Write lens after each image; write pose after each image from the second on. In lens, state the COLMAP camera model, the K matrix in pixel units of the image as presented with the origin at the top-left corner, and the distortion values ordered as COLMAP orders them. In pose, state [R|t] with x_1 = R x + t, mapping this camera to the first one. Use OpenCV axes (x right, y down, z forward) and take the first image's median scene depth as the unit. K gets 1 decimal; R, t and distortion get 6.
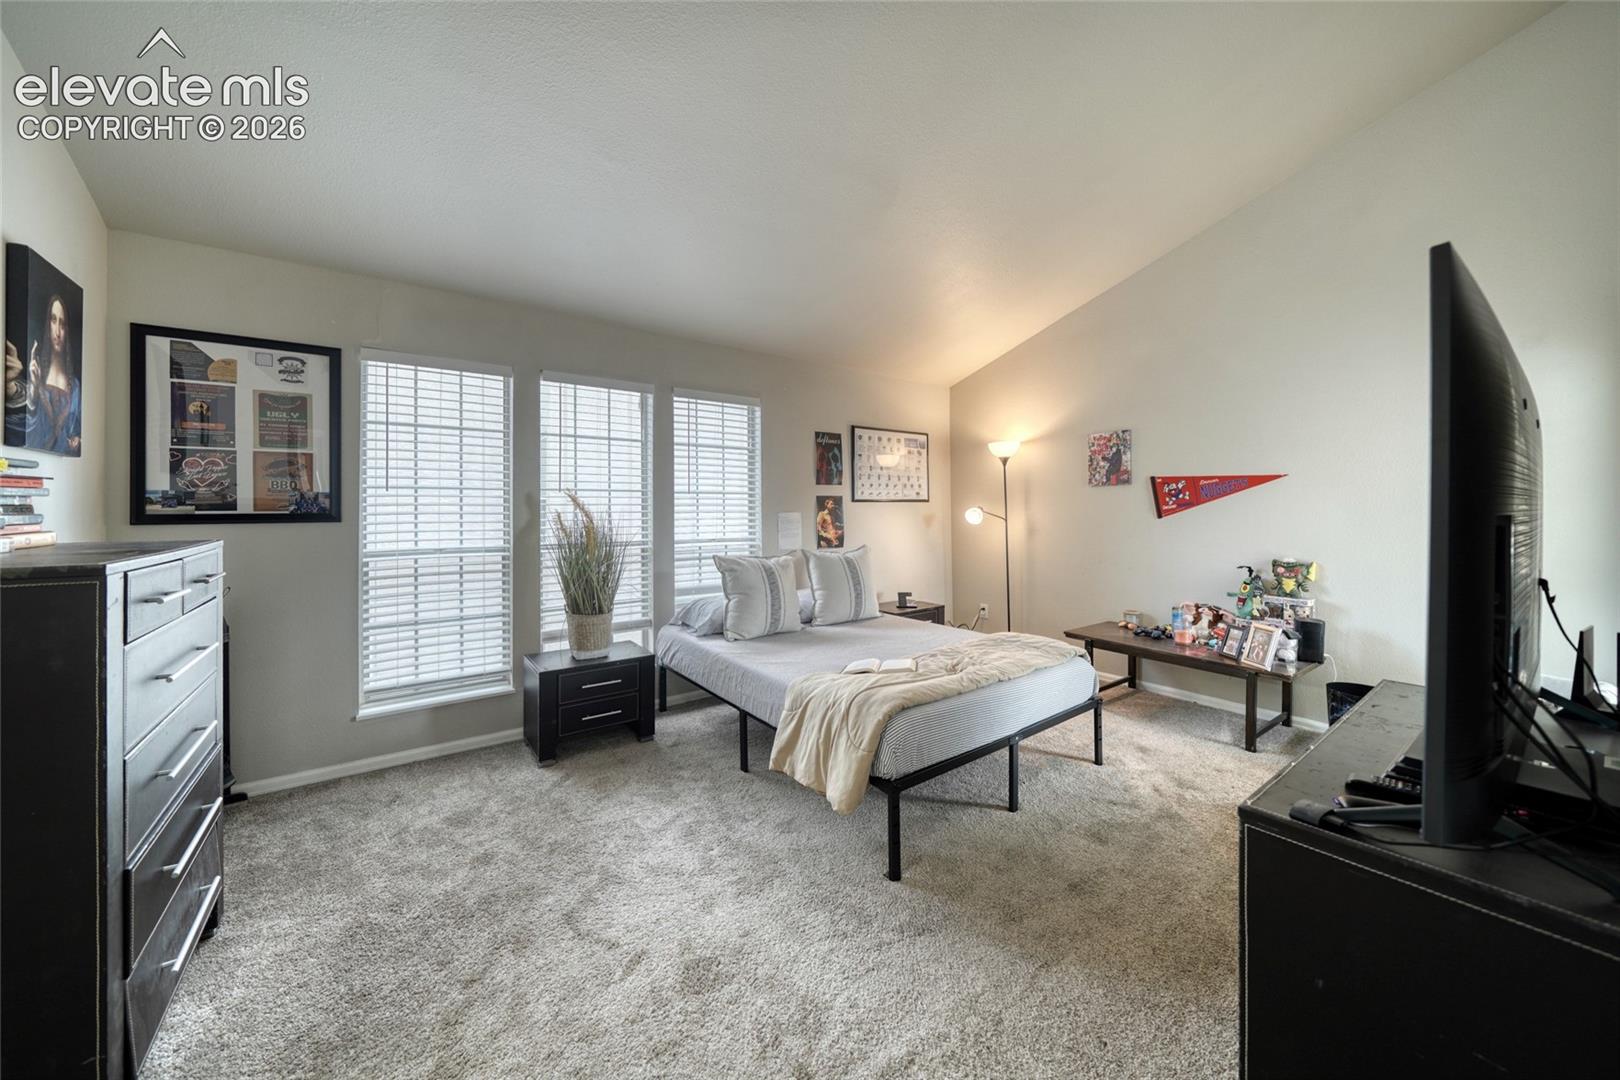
lens RADIAL K [[568.4, 0, 781.6], [0, 568.4, 502.8], [0, 0, 1]] dist [-0.009299, 0.000537]
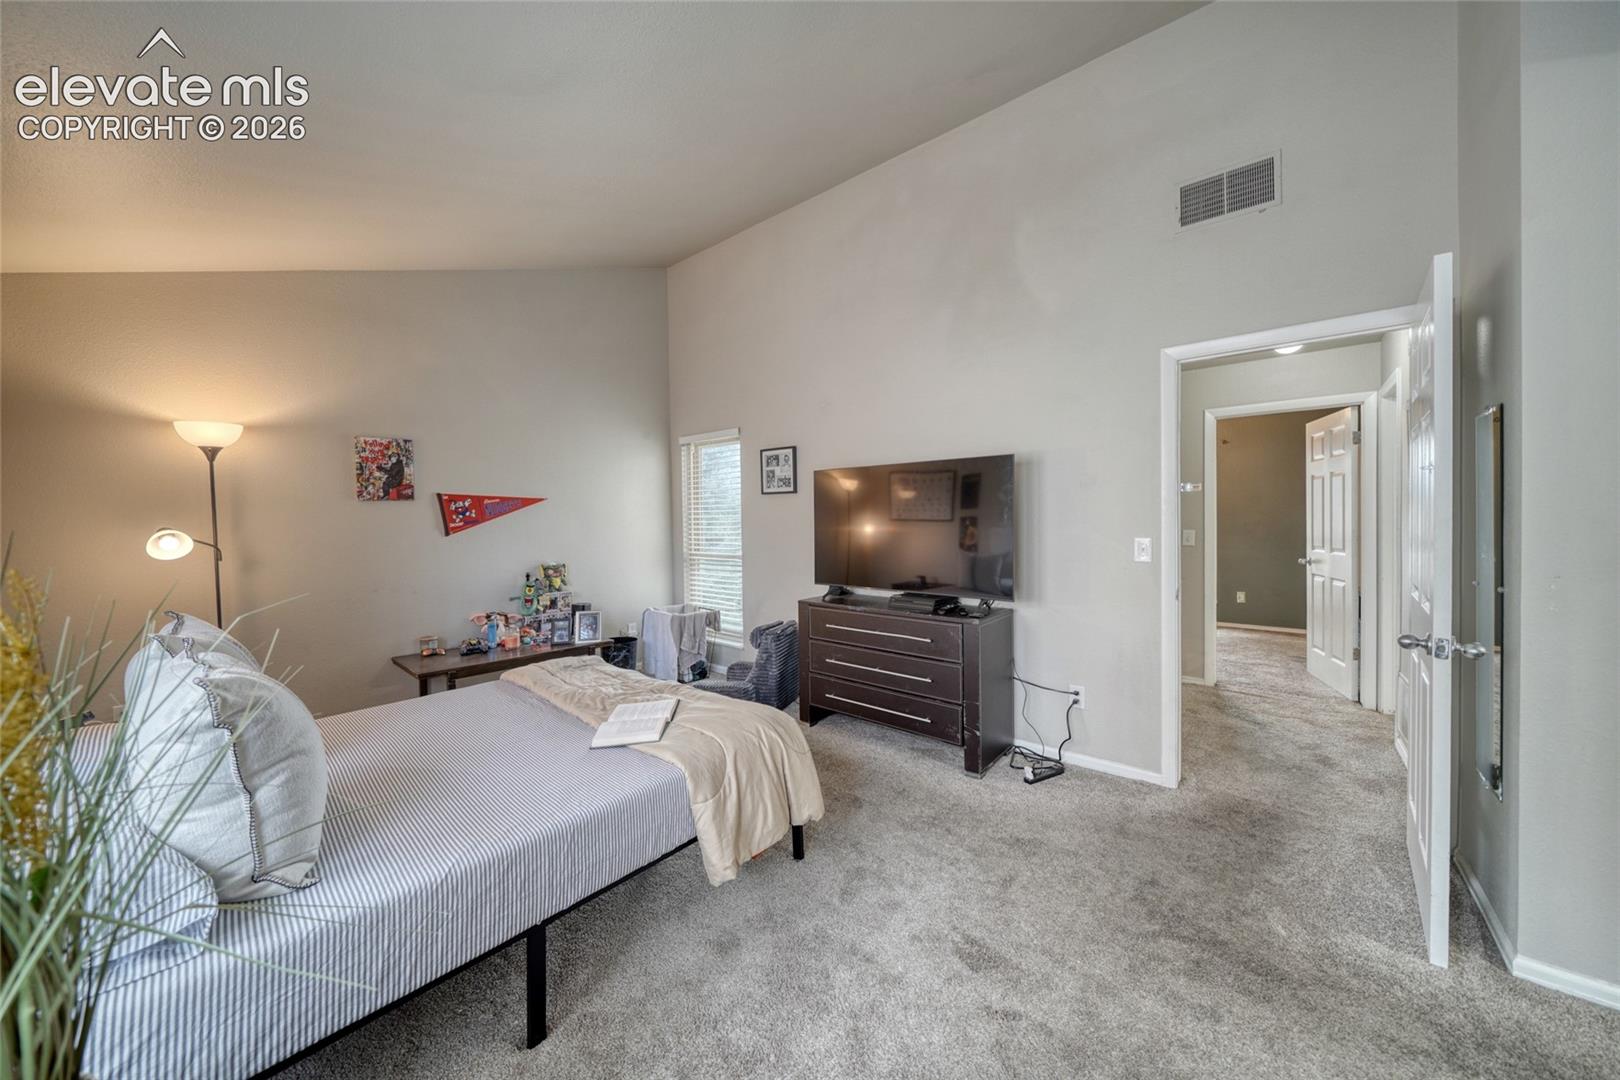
lens RADIAL K [[568.4, 0, 798.6], [0, 568.4, 537.9], [0, 0, 1]] dist [-0.009299, 0.000537]
pose [[-0.235107, -0.031478, 0.971460, -0.443199], [-0.000961, 0.999482, 0.032154, -0.001830], [-0.971969, 0.006626, -0.235016, 0.644140]]
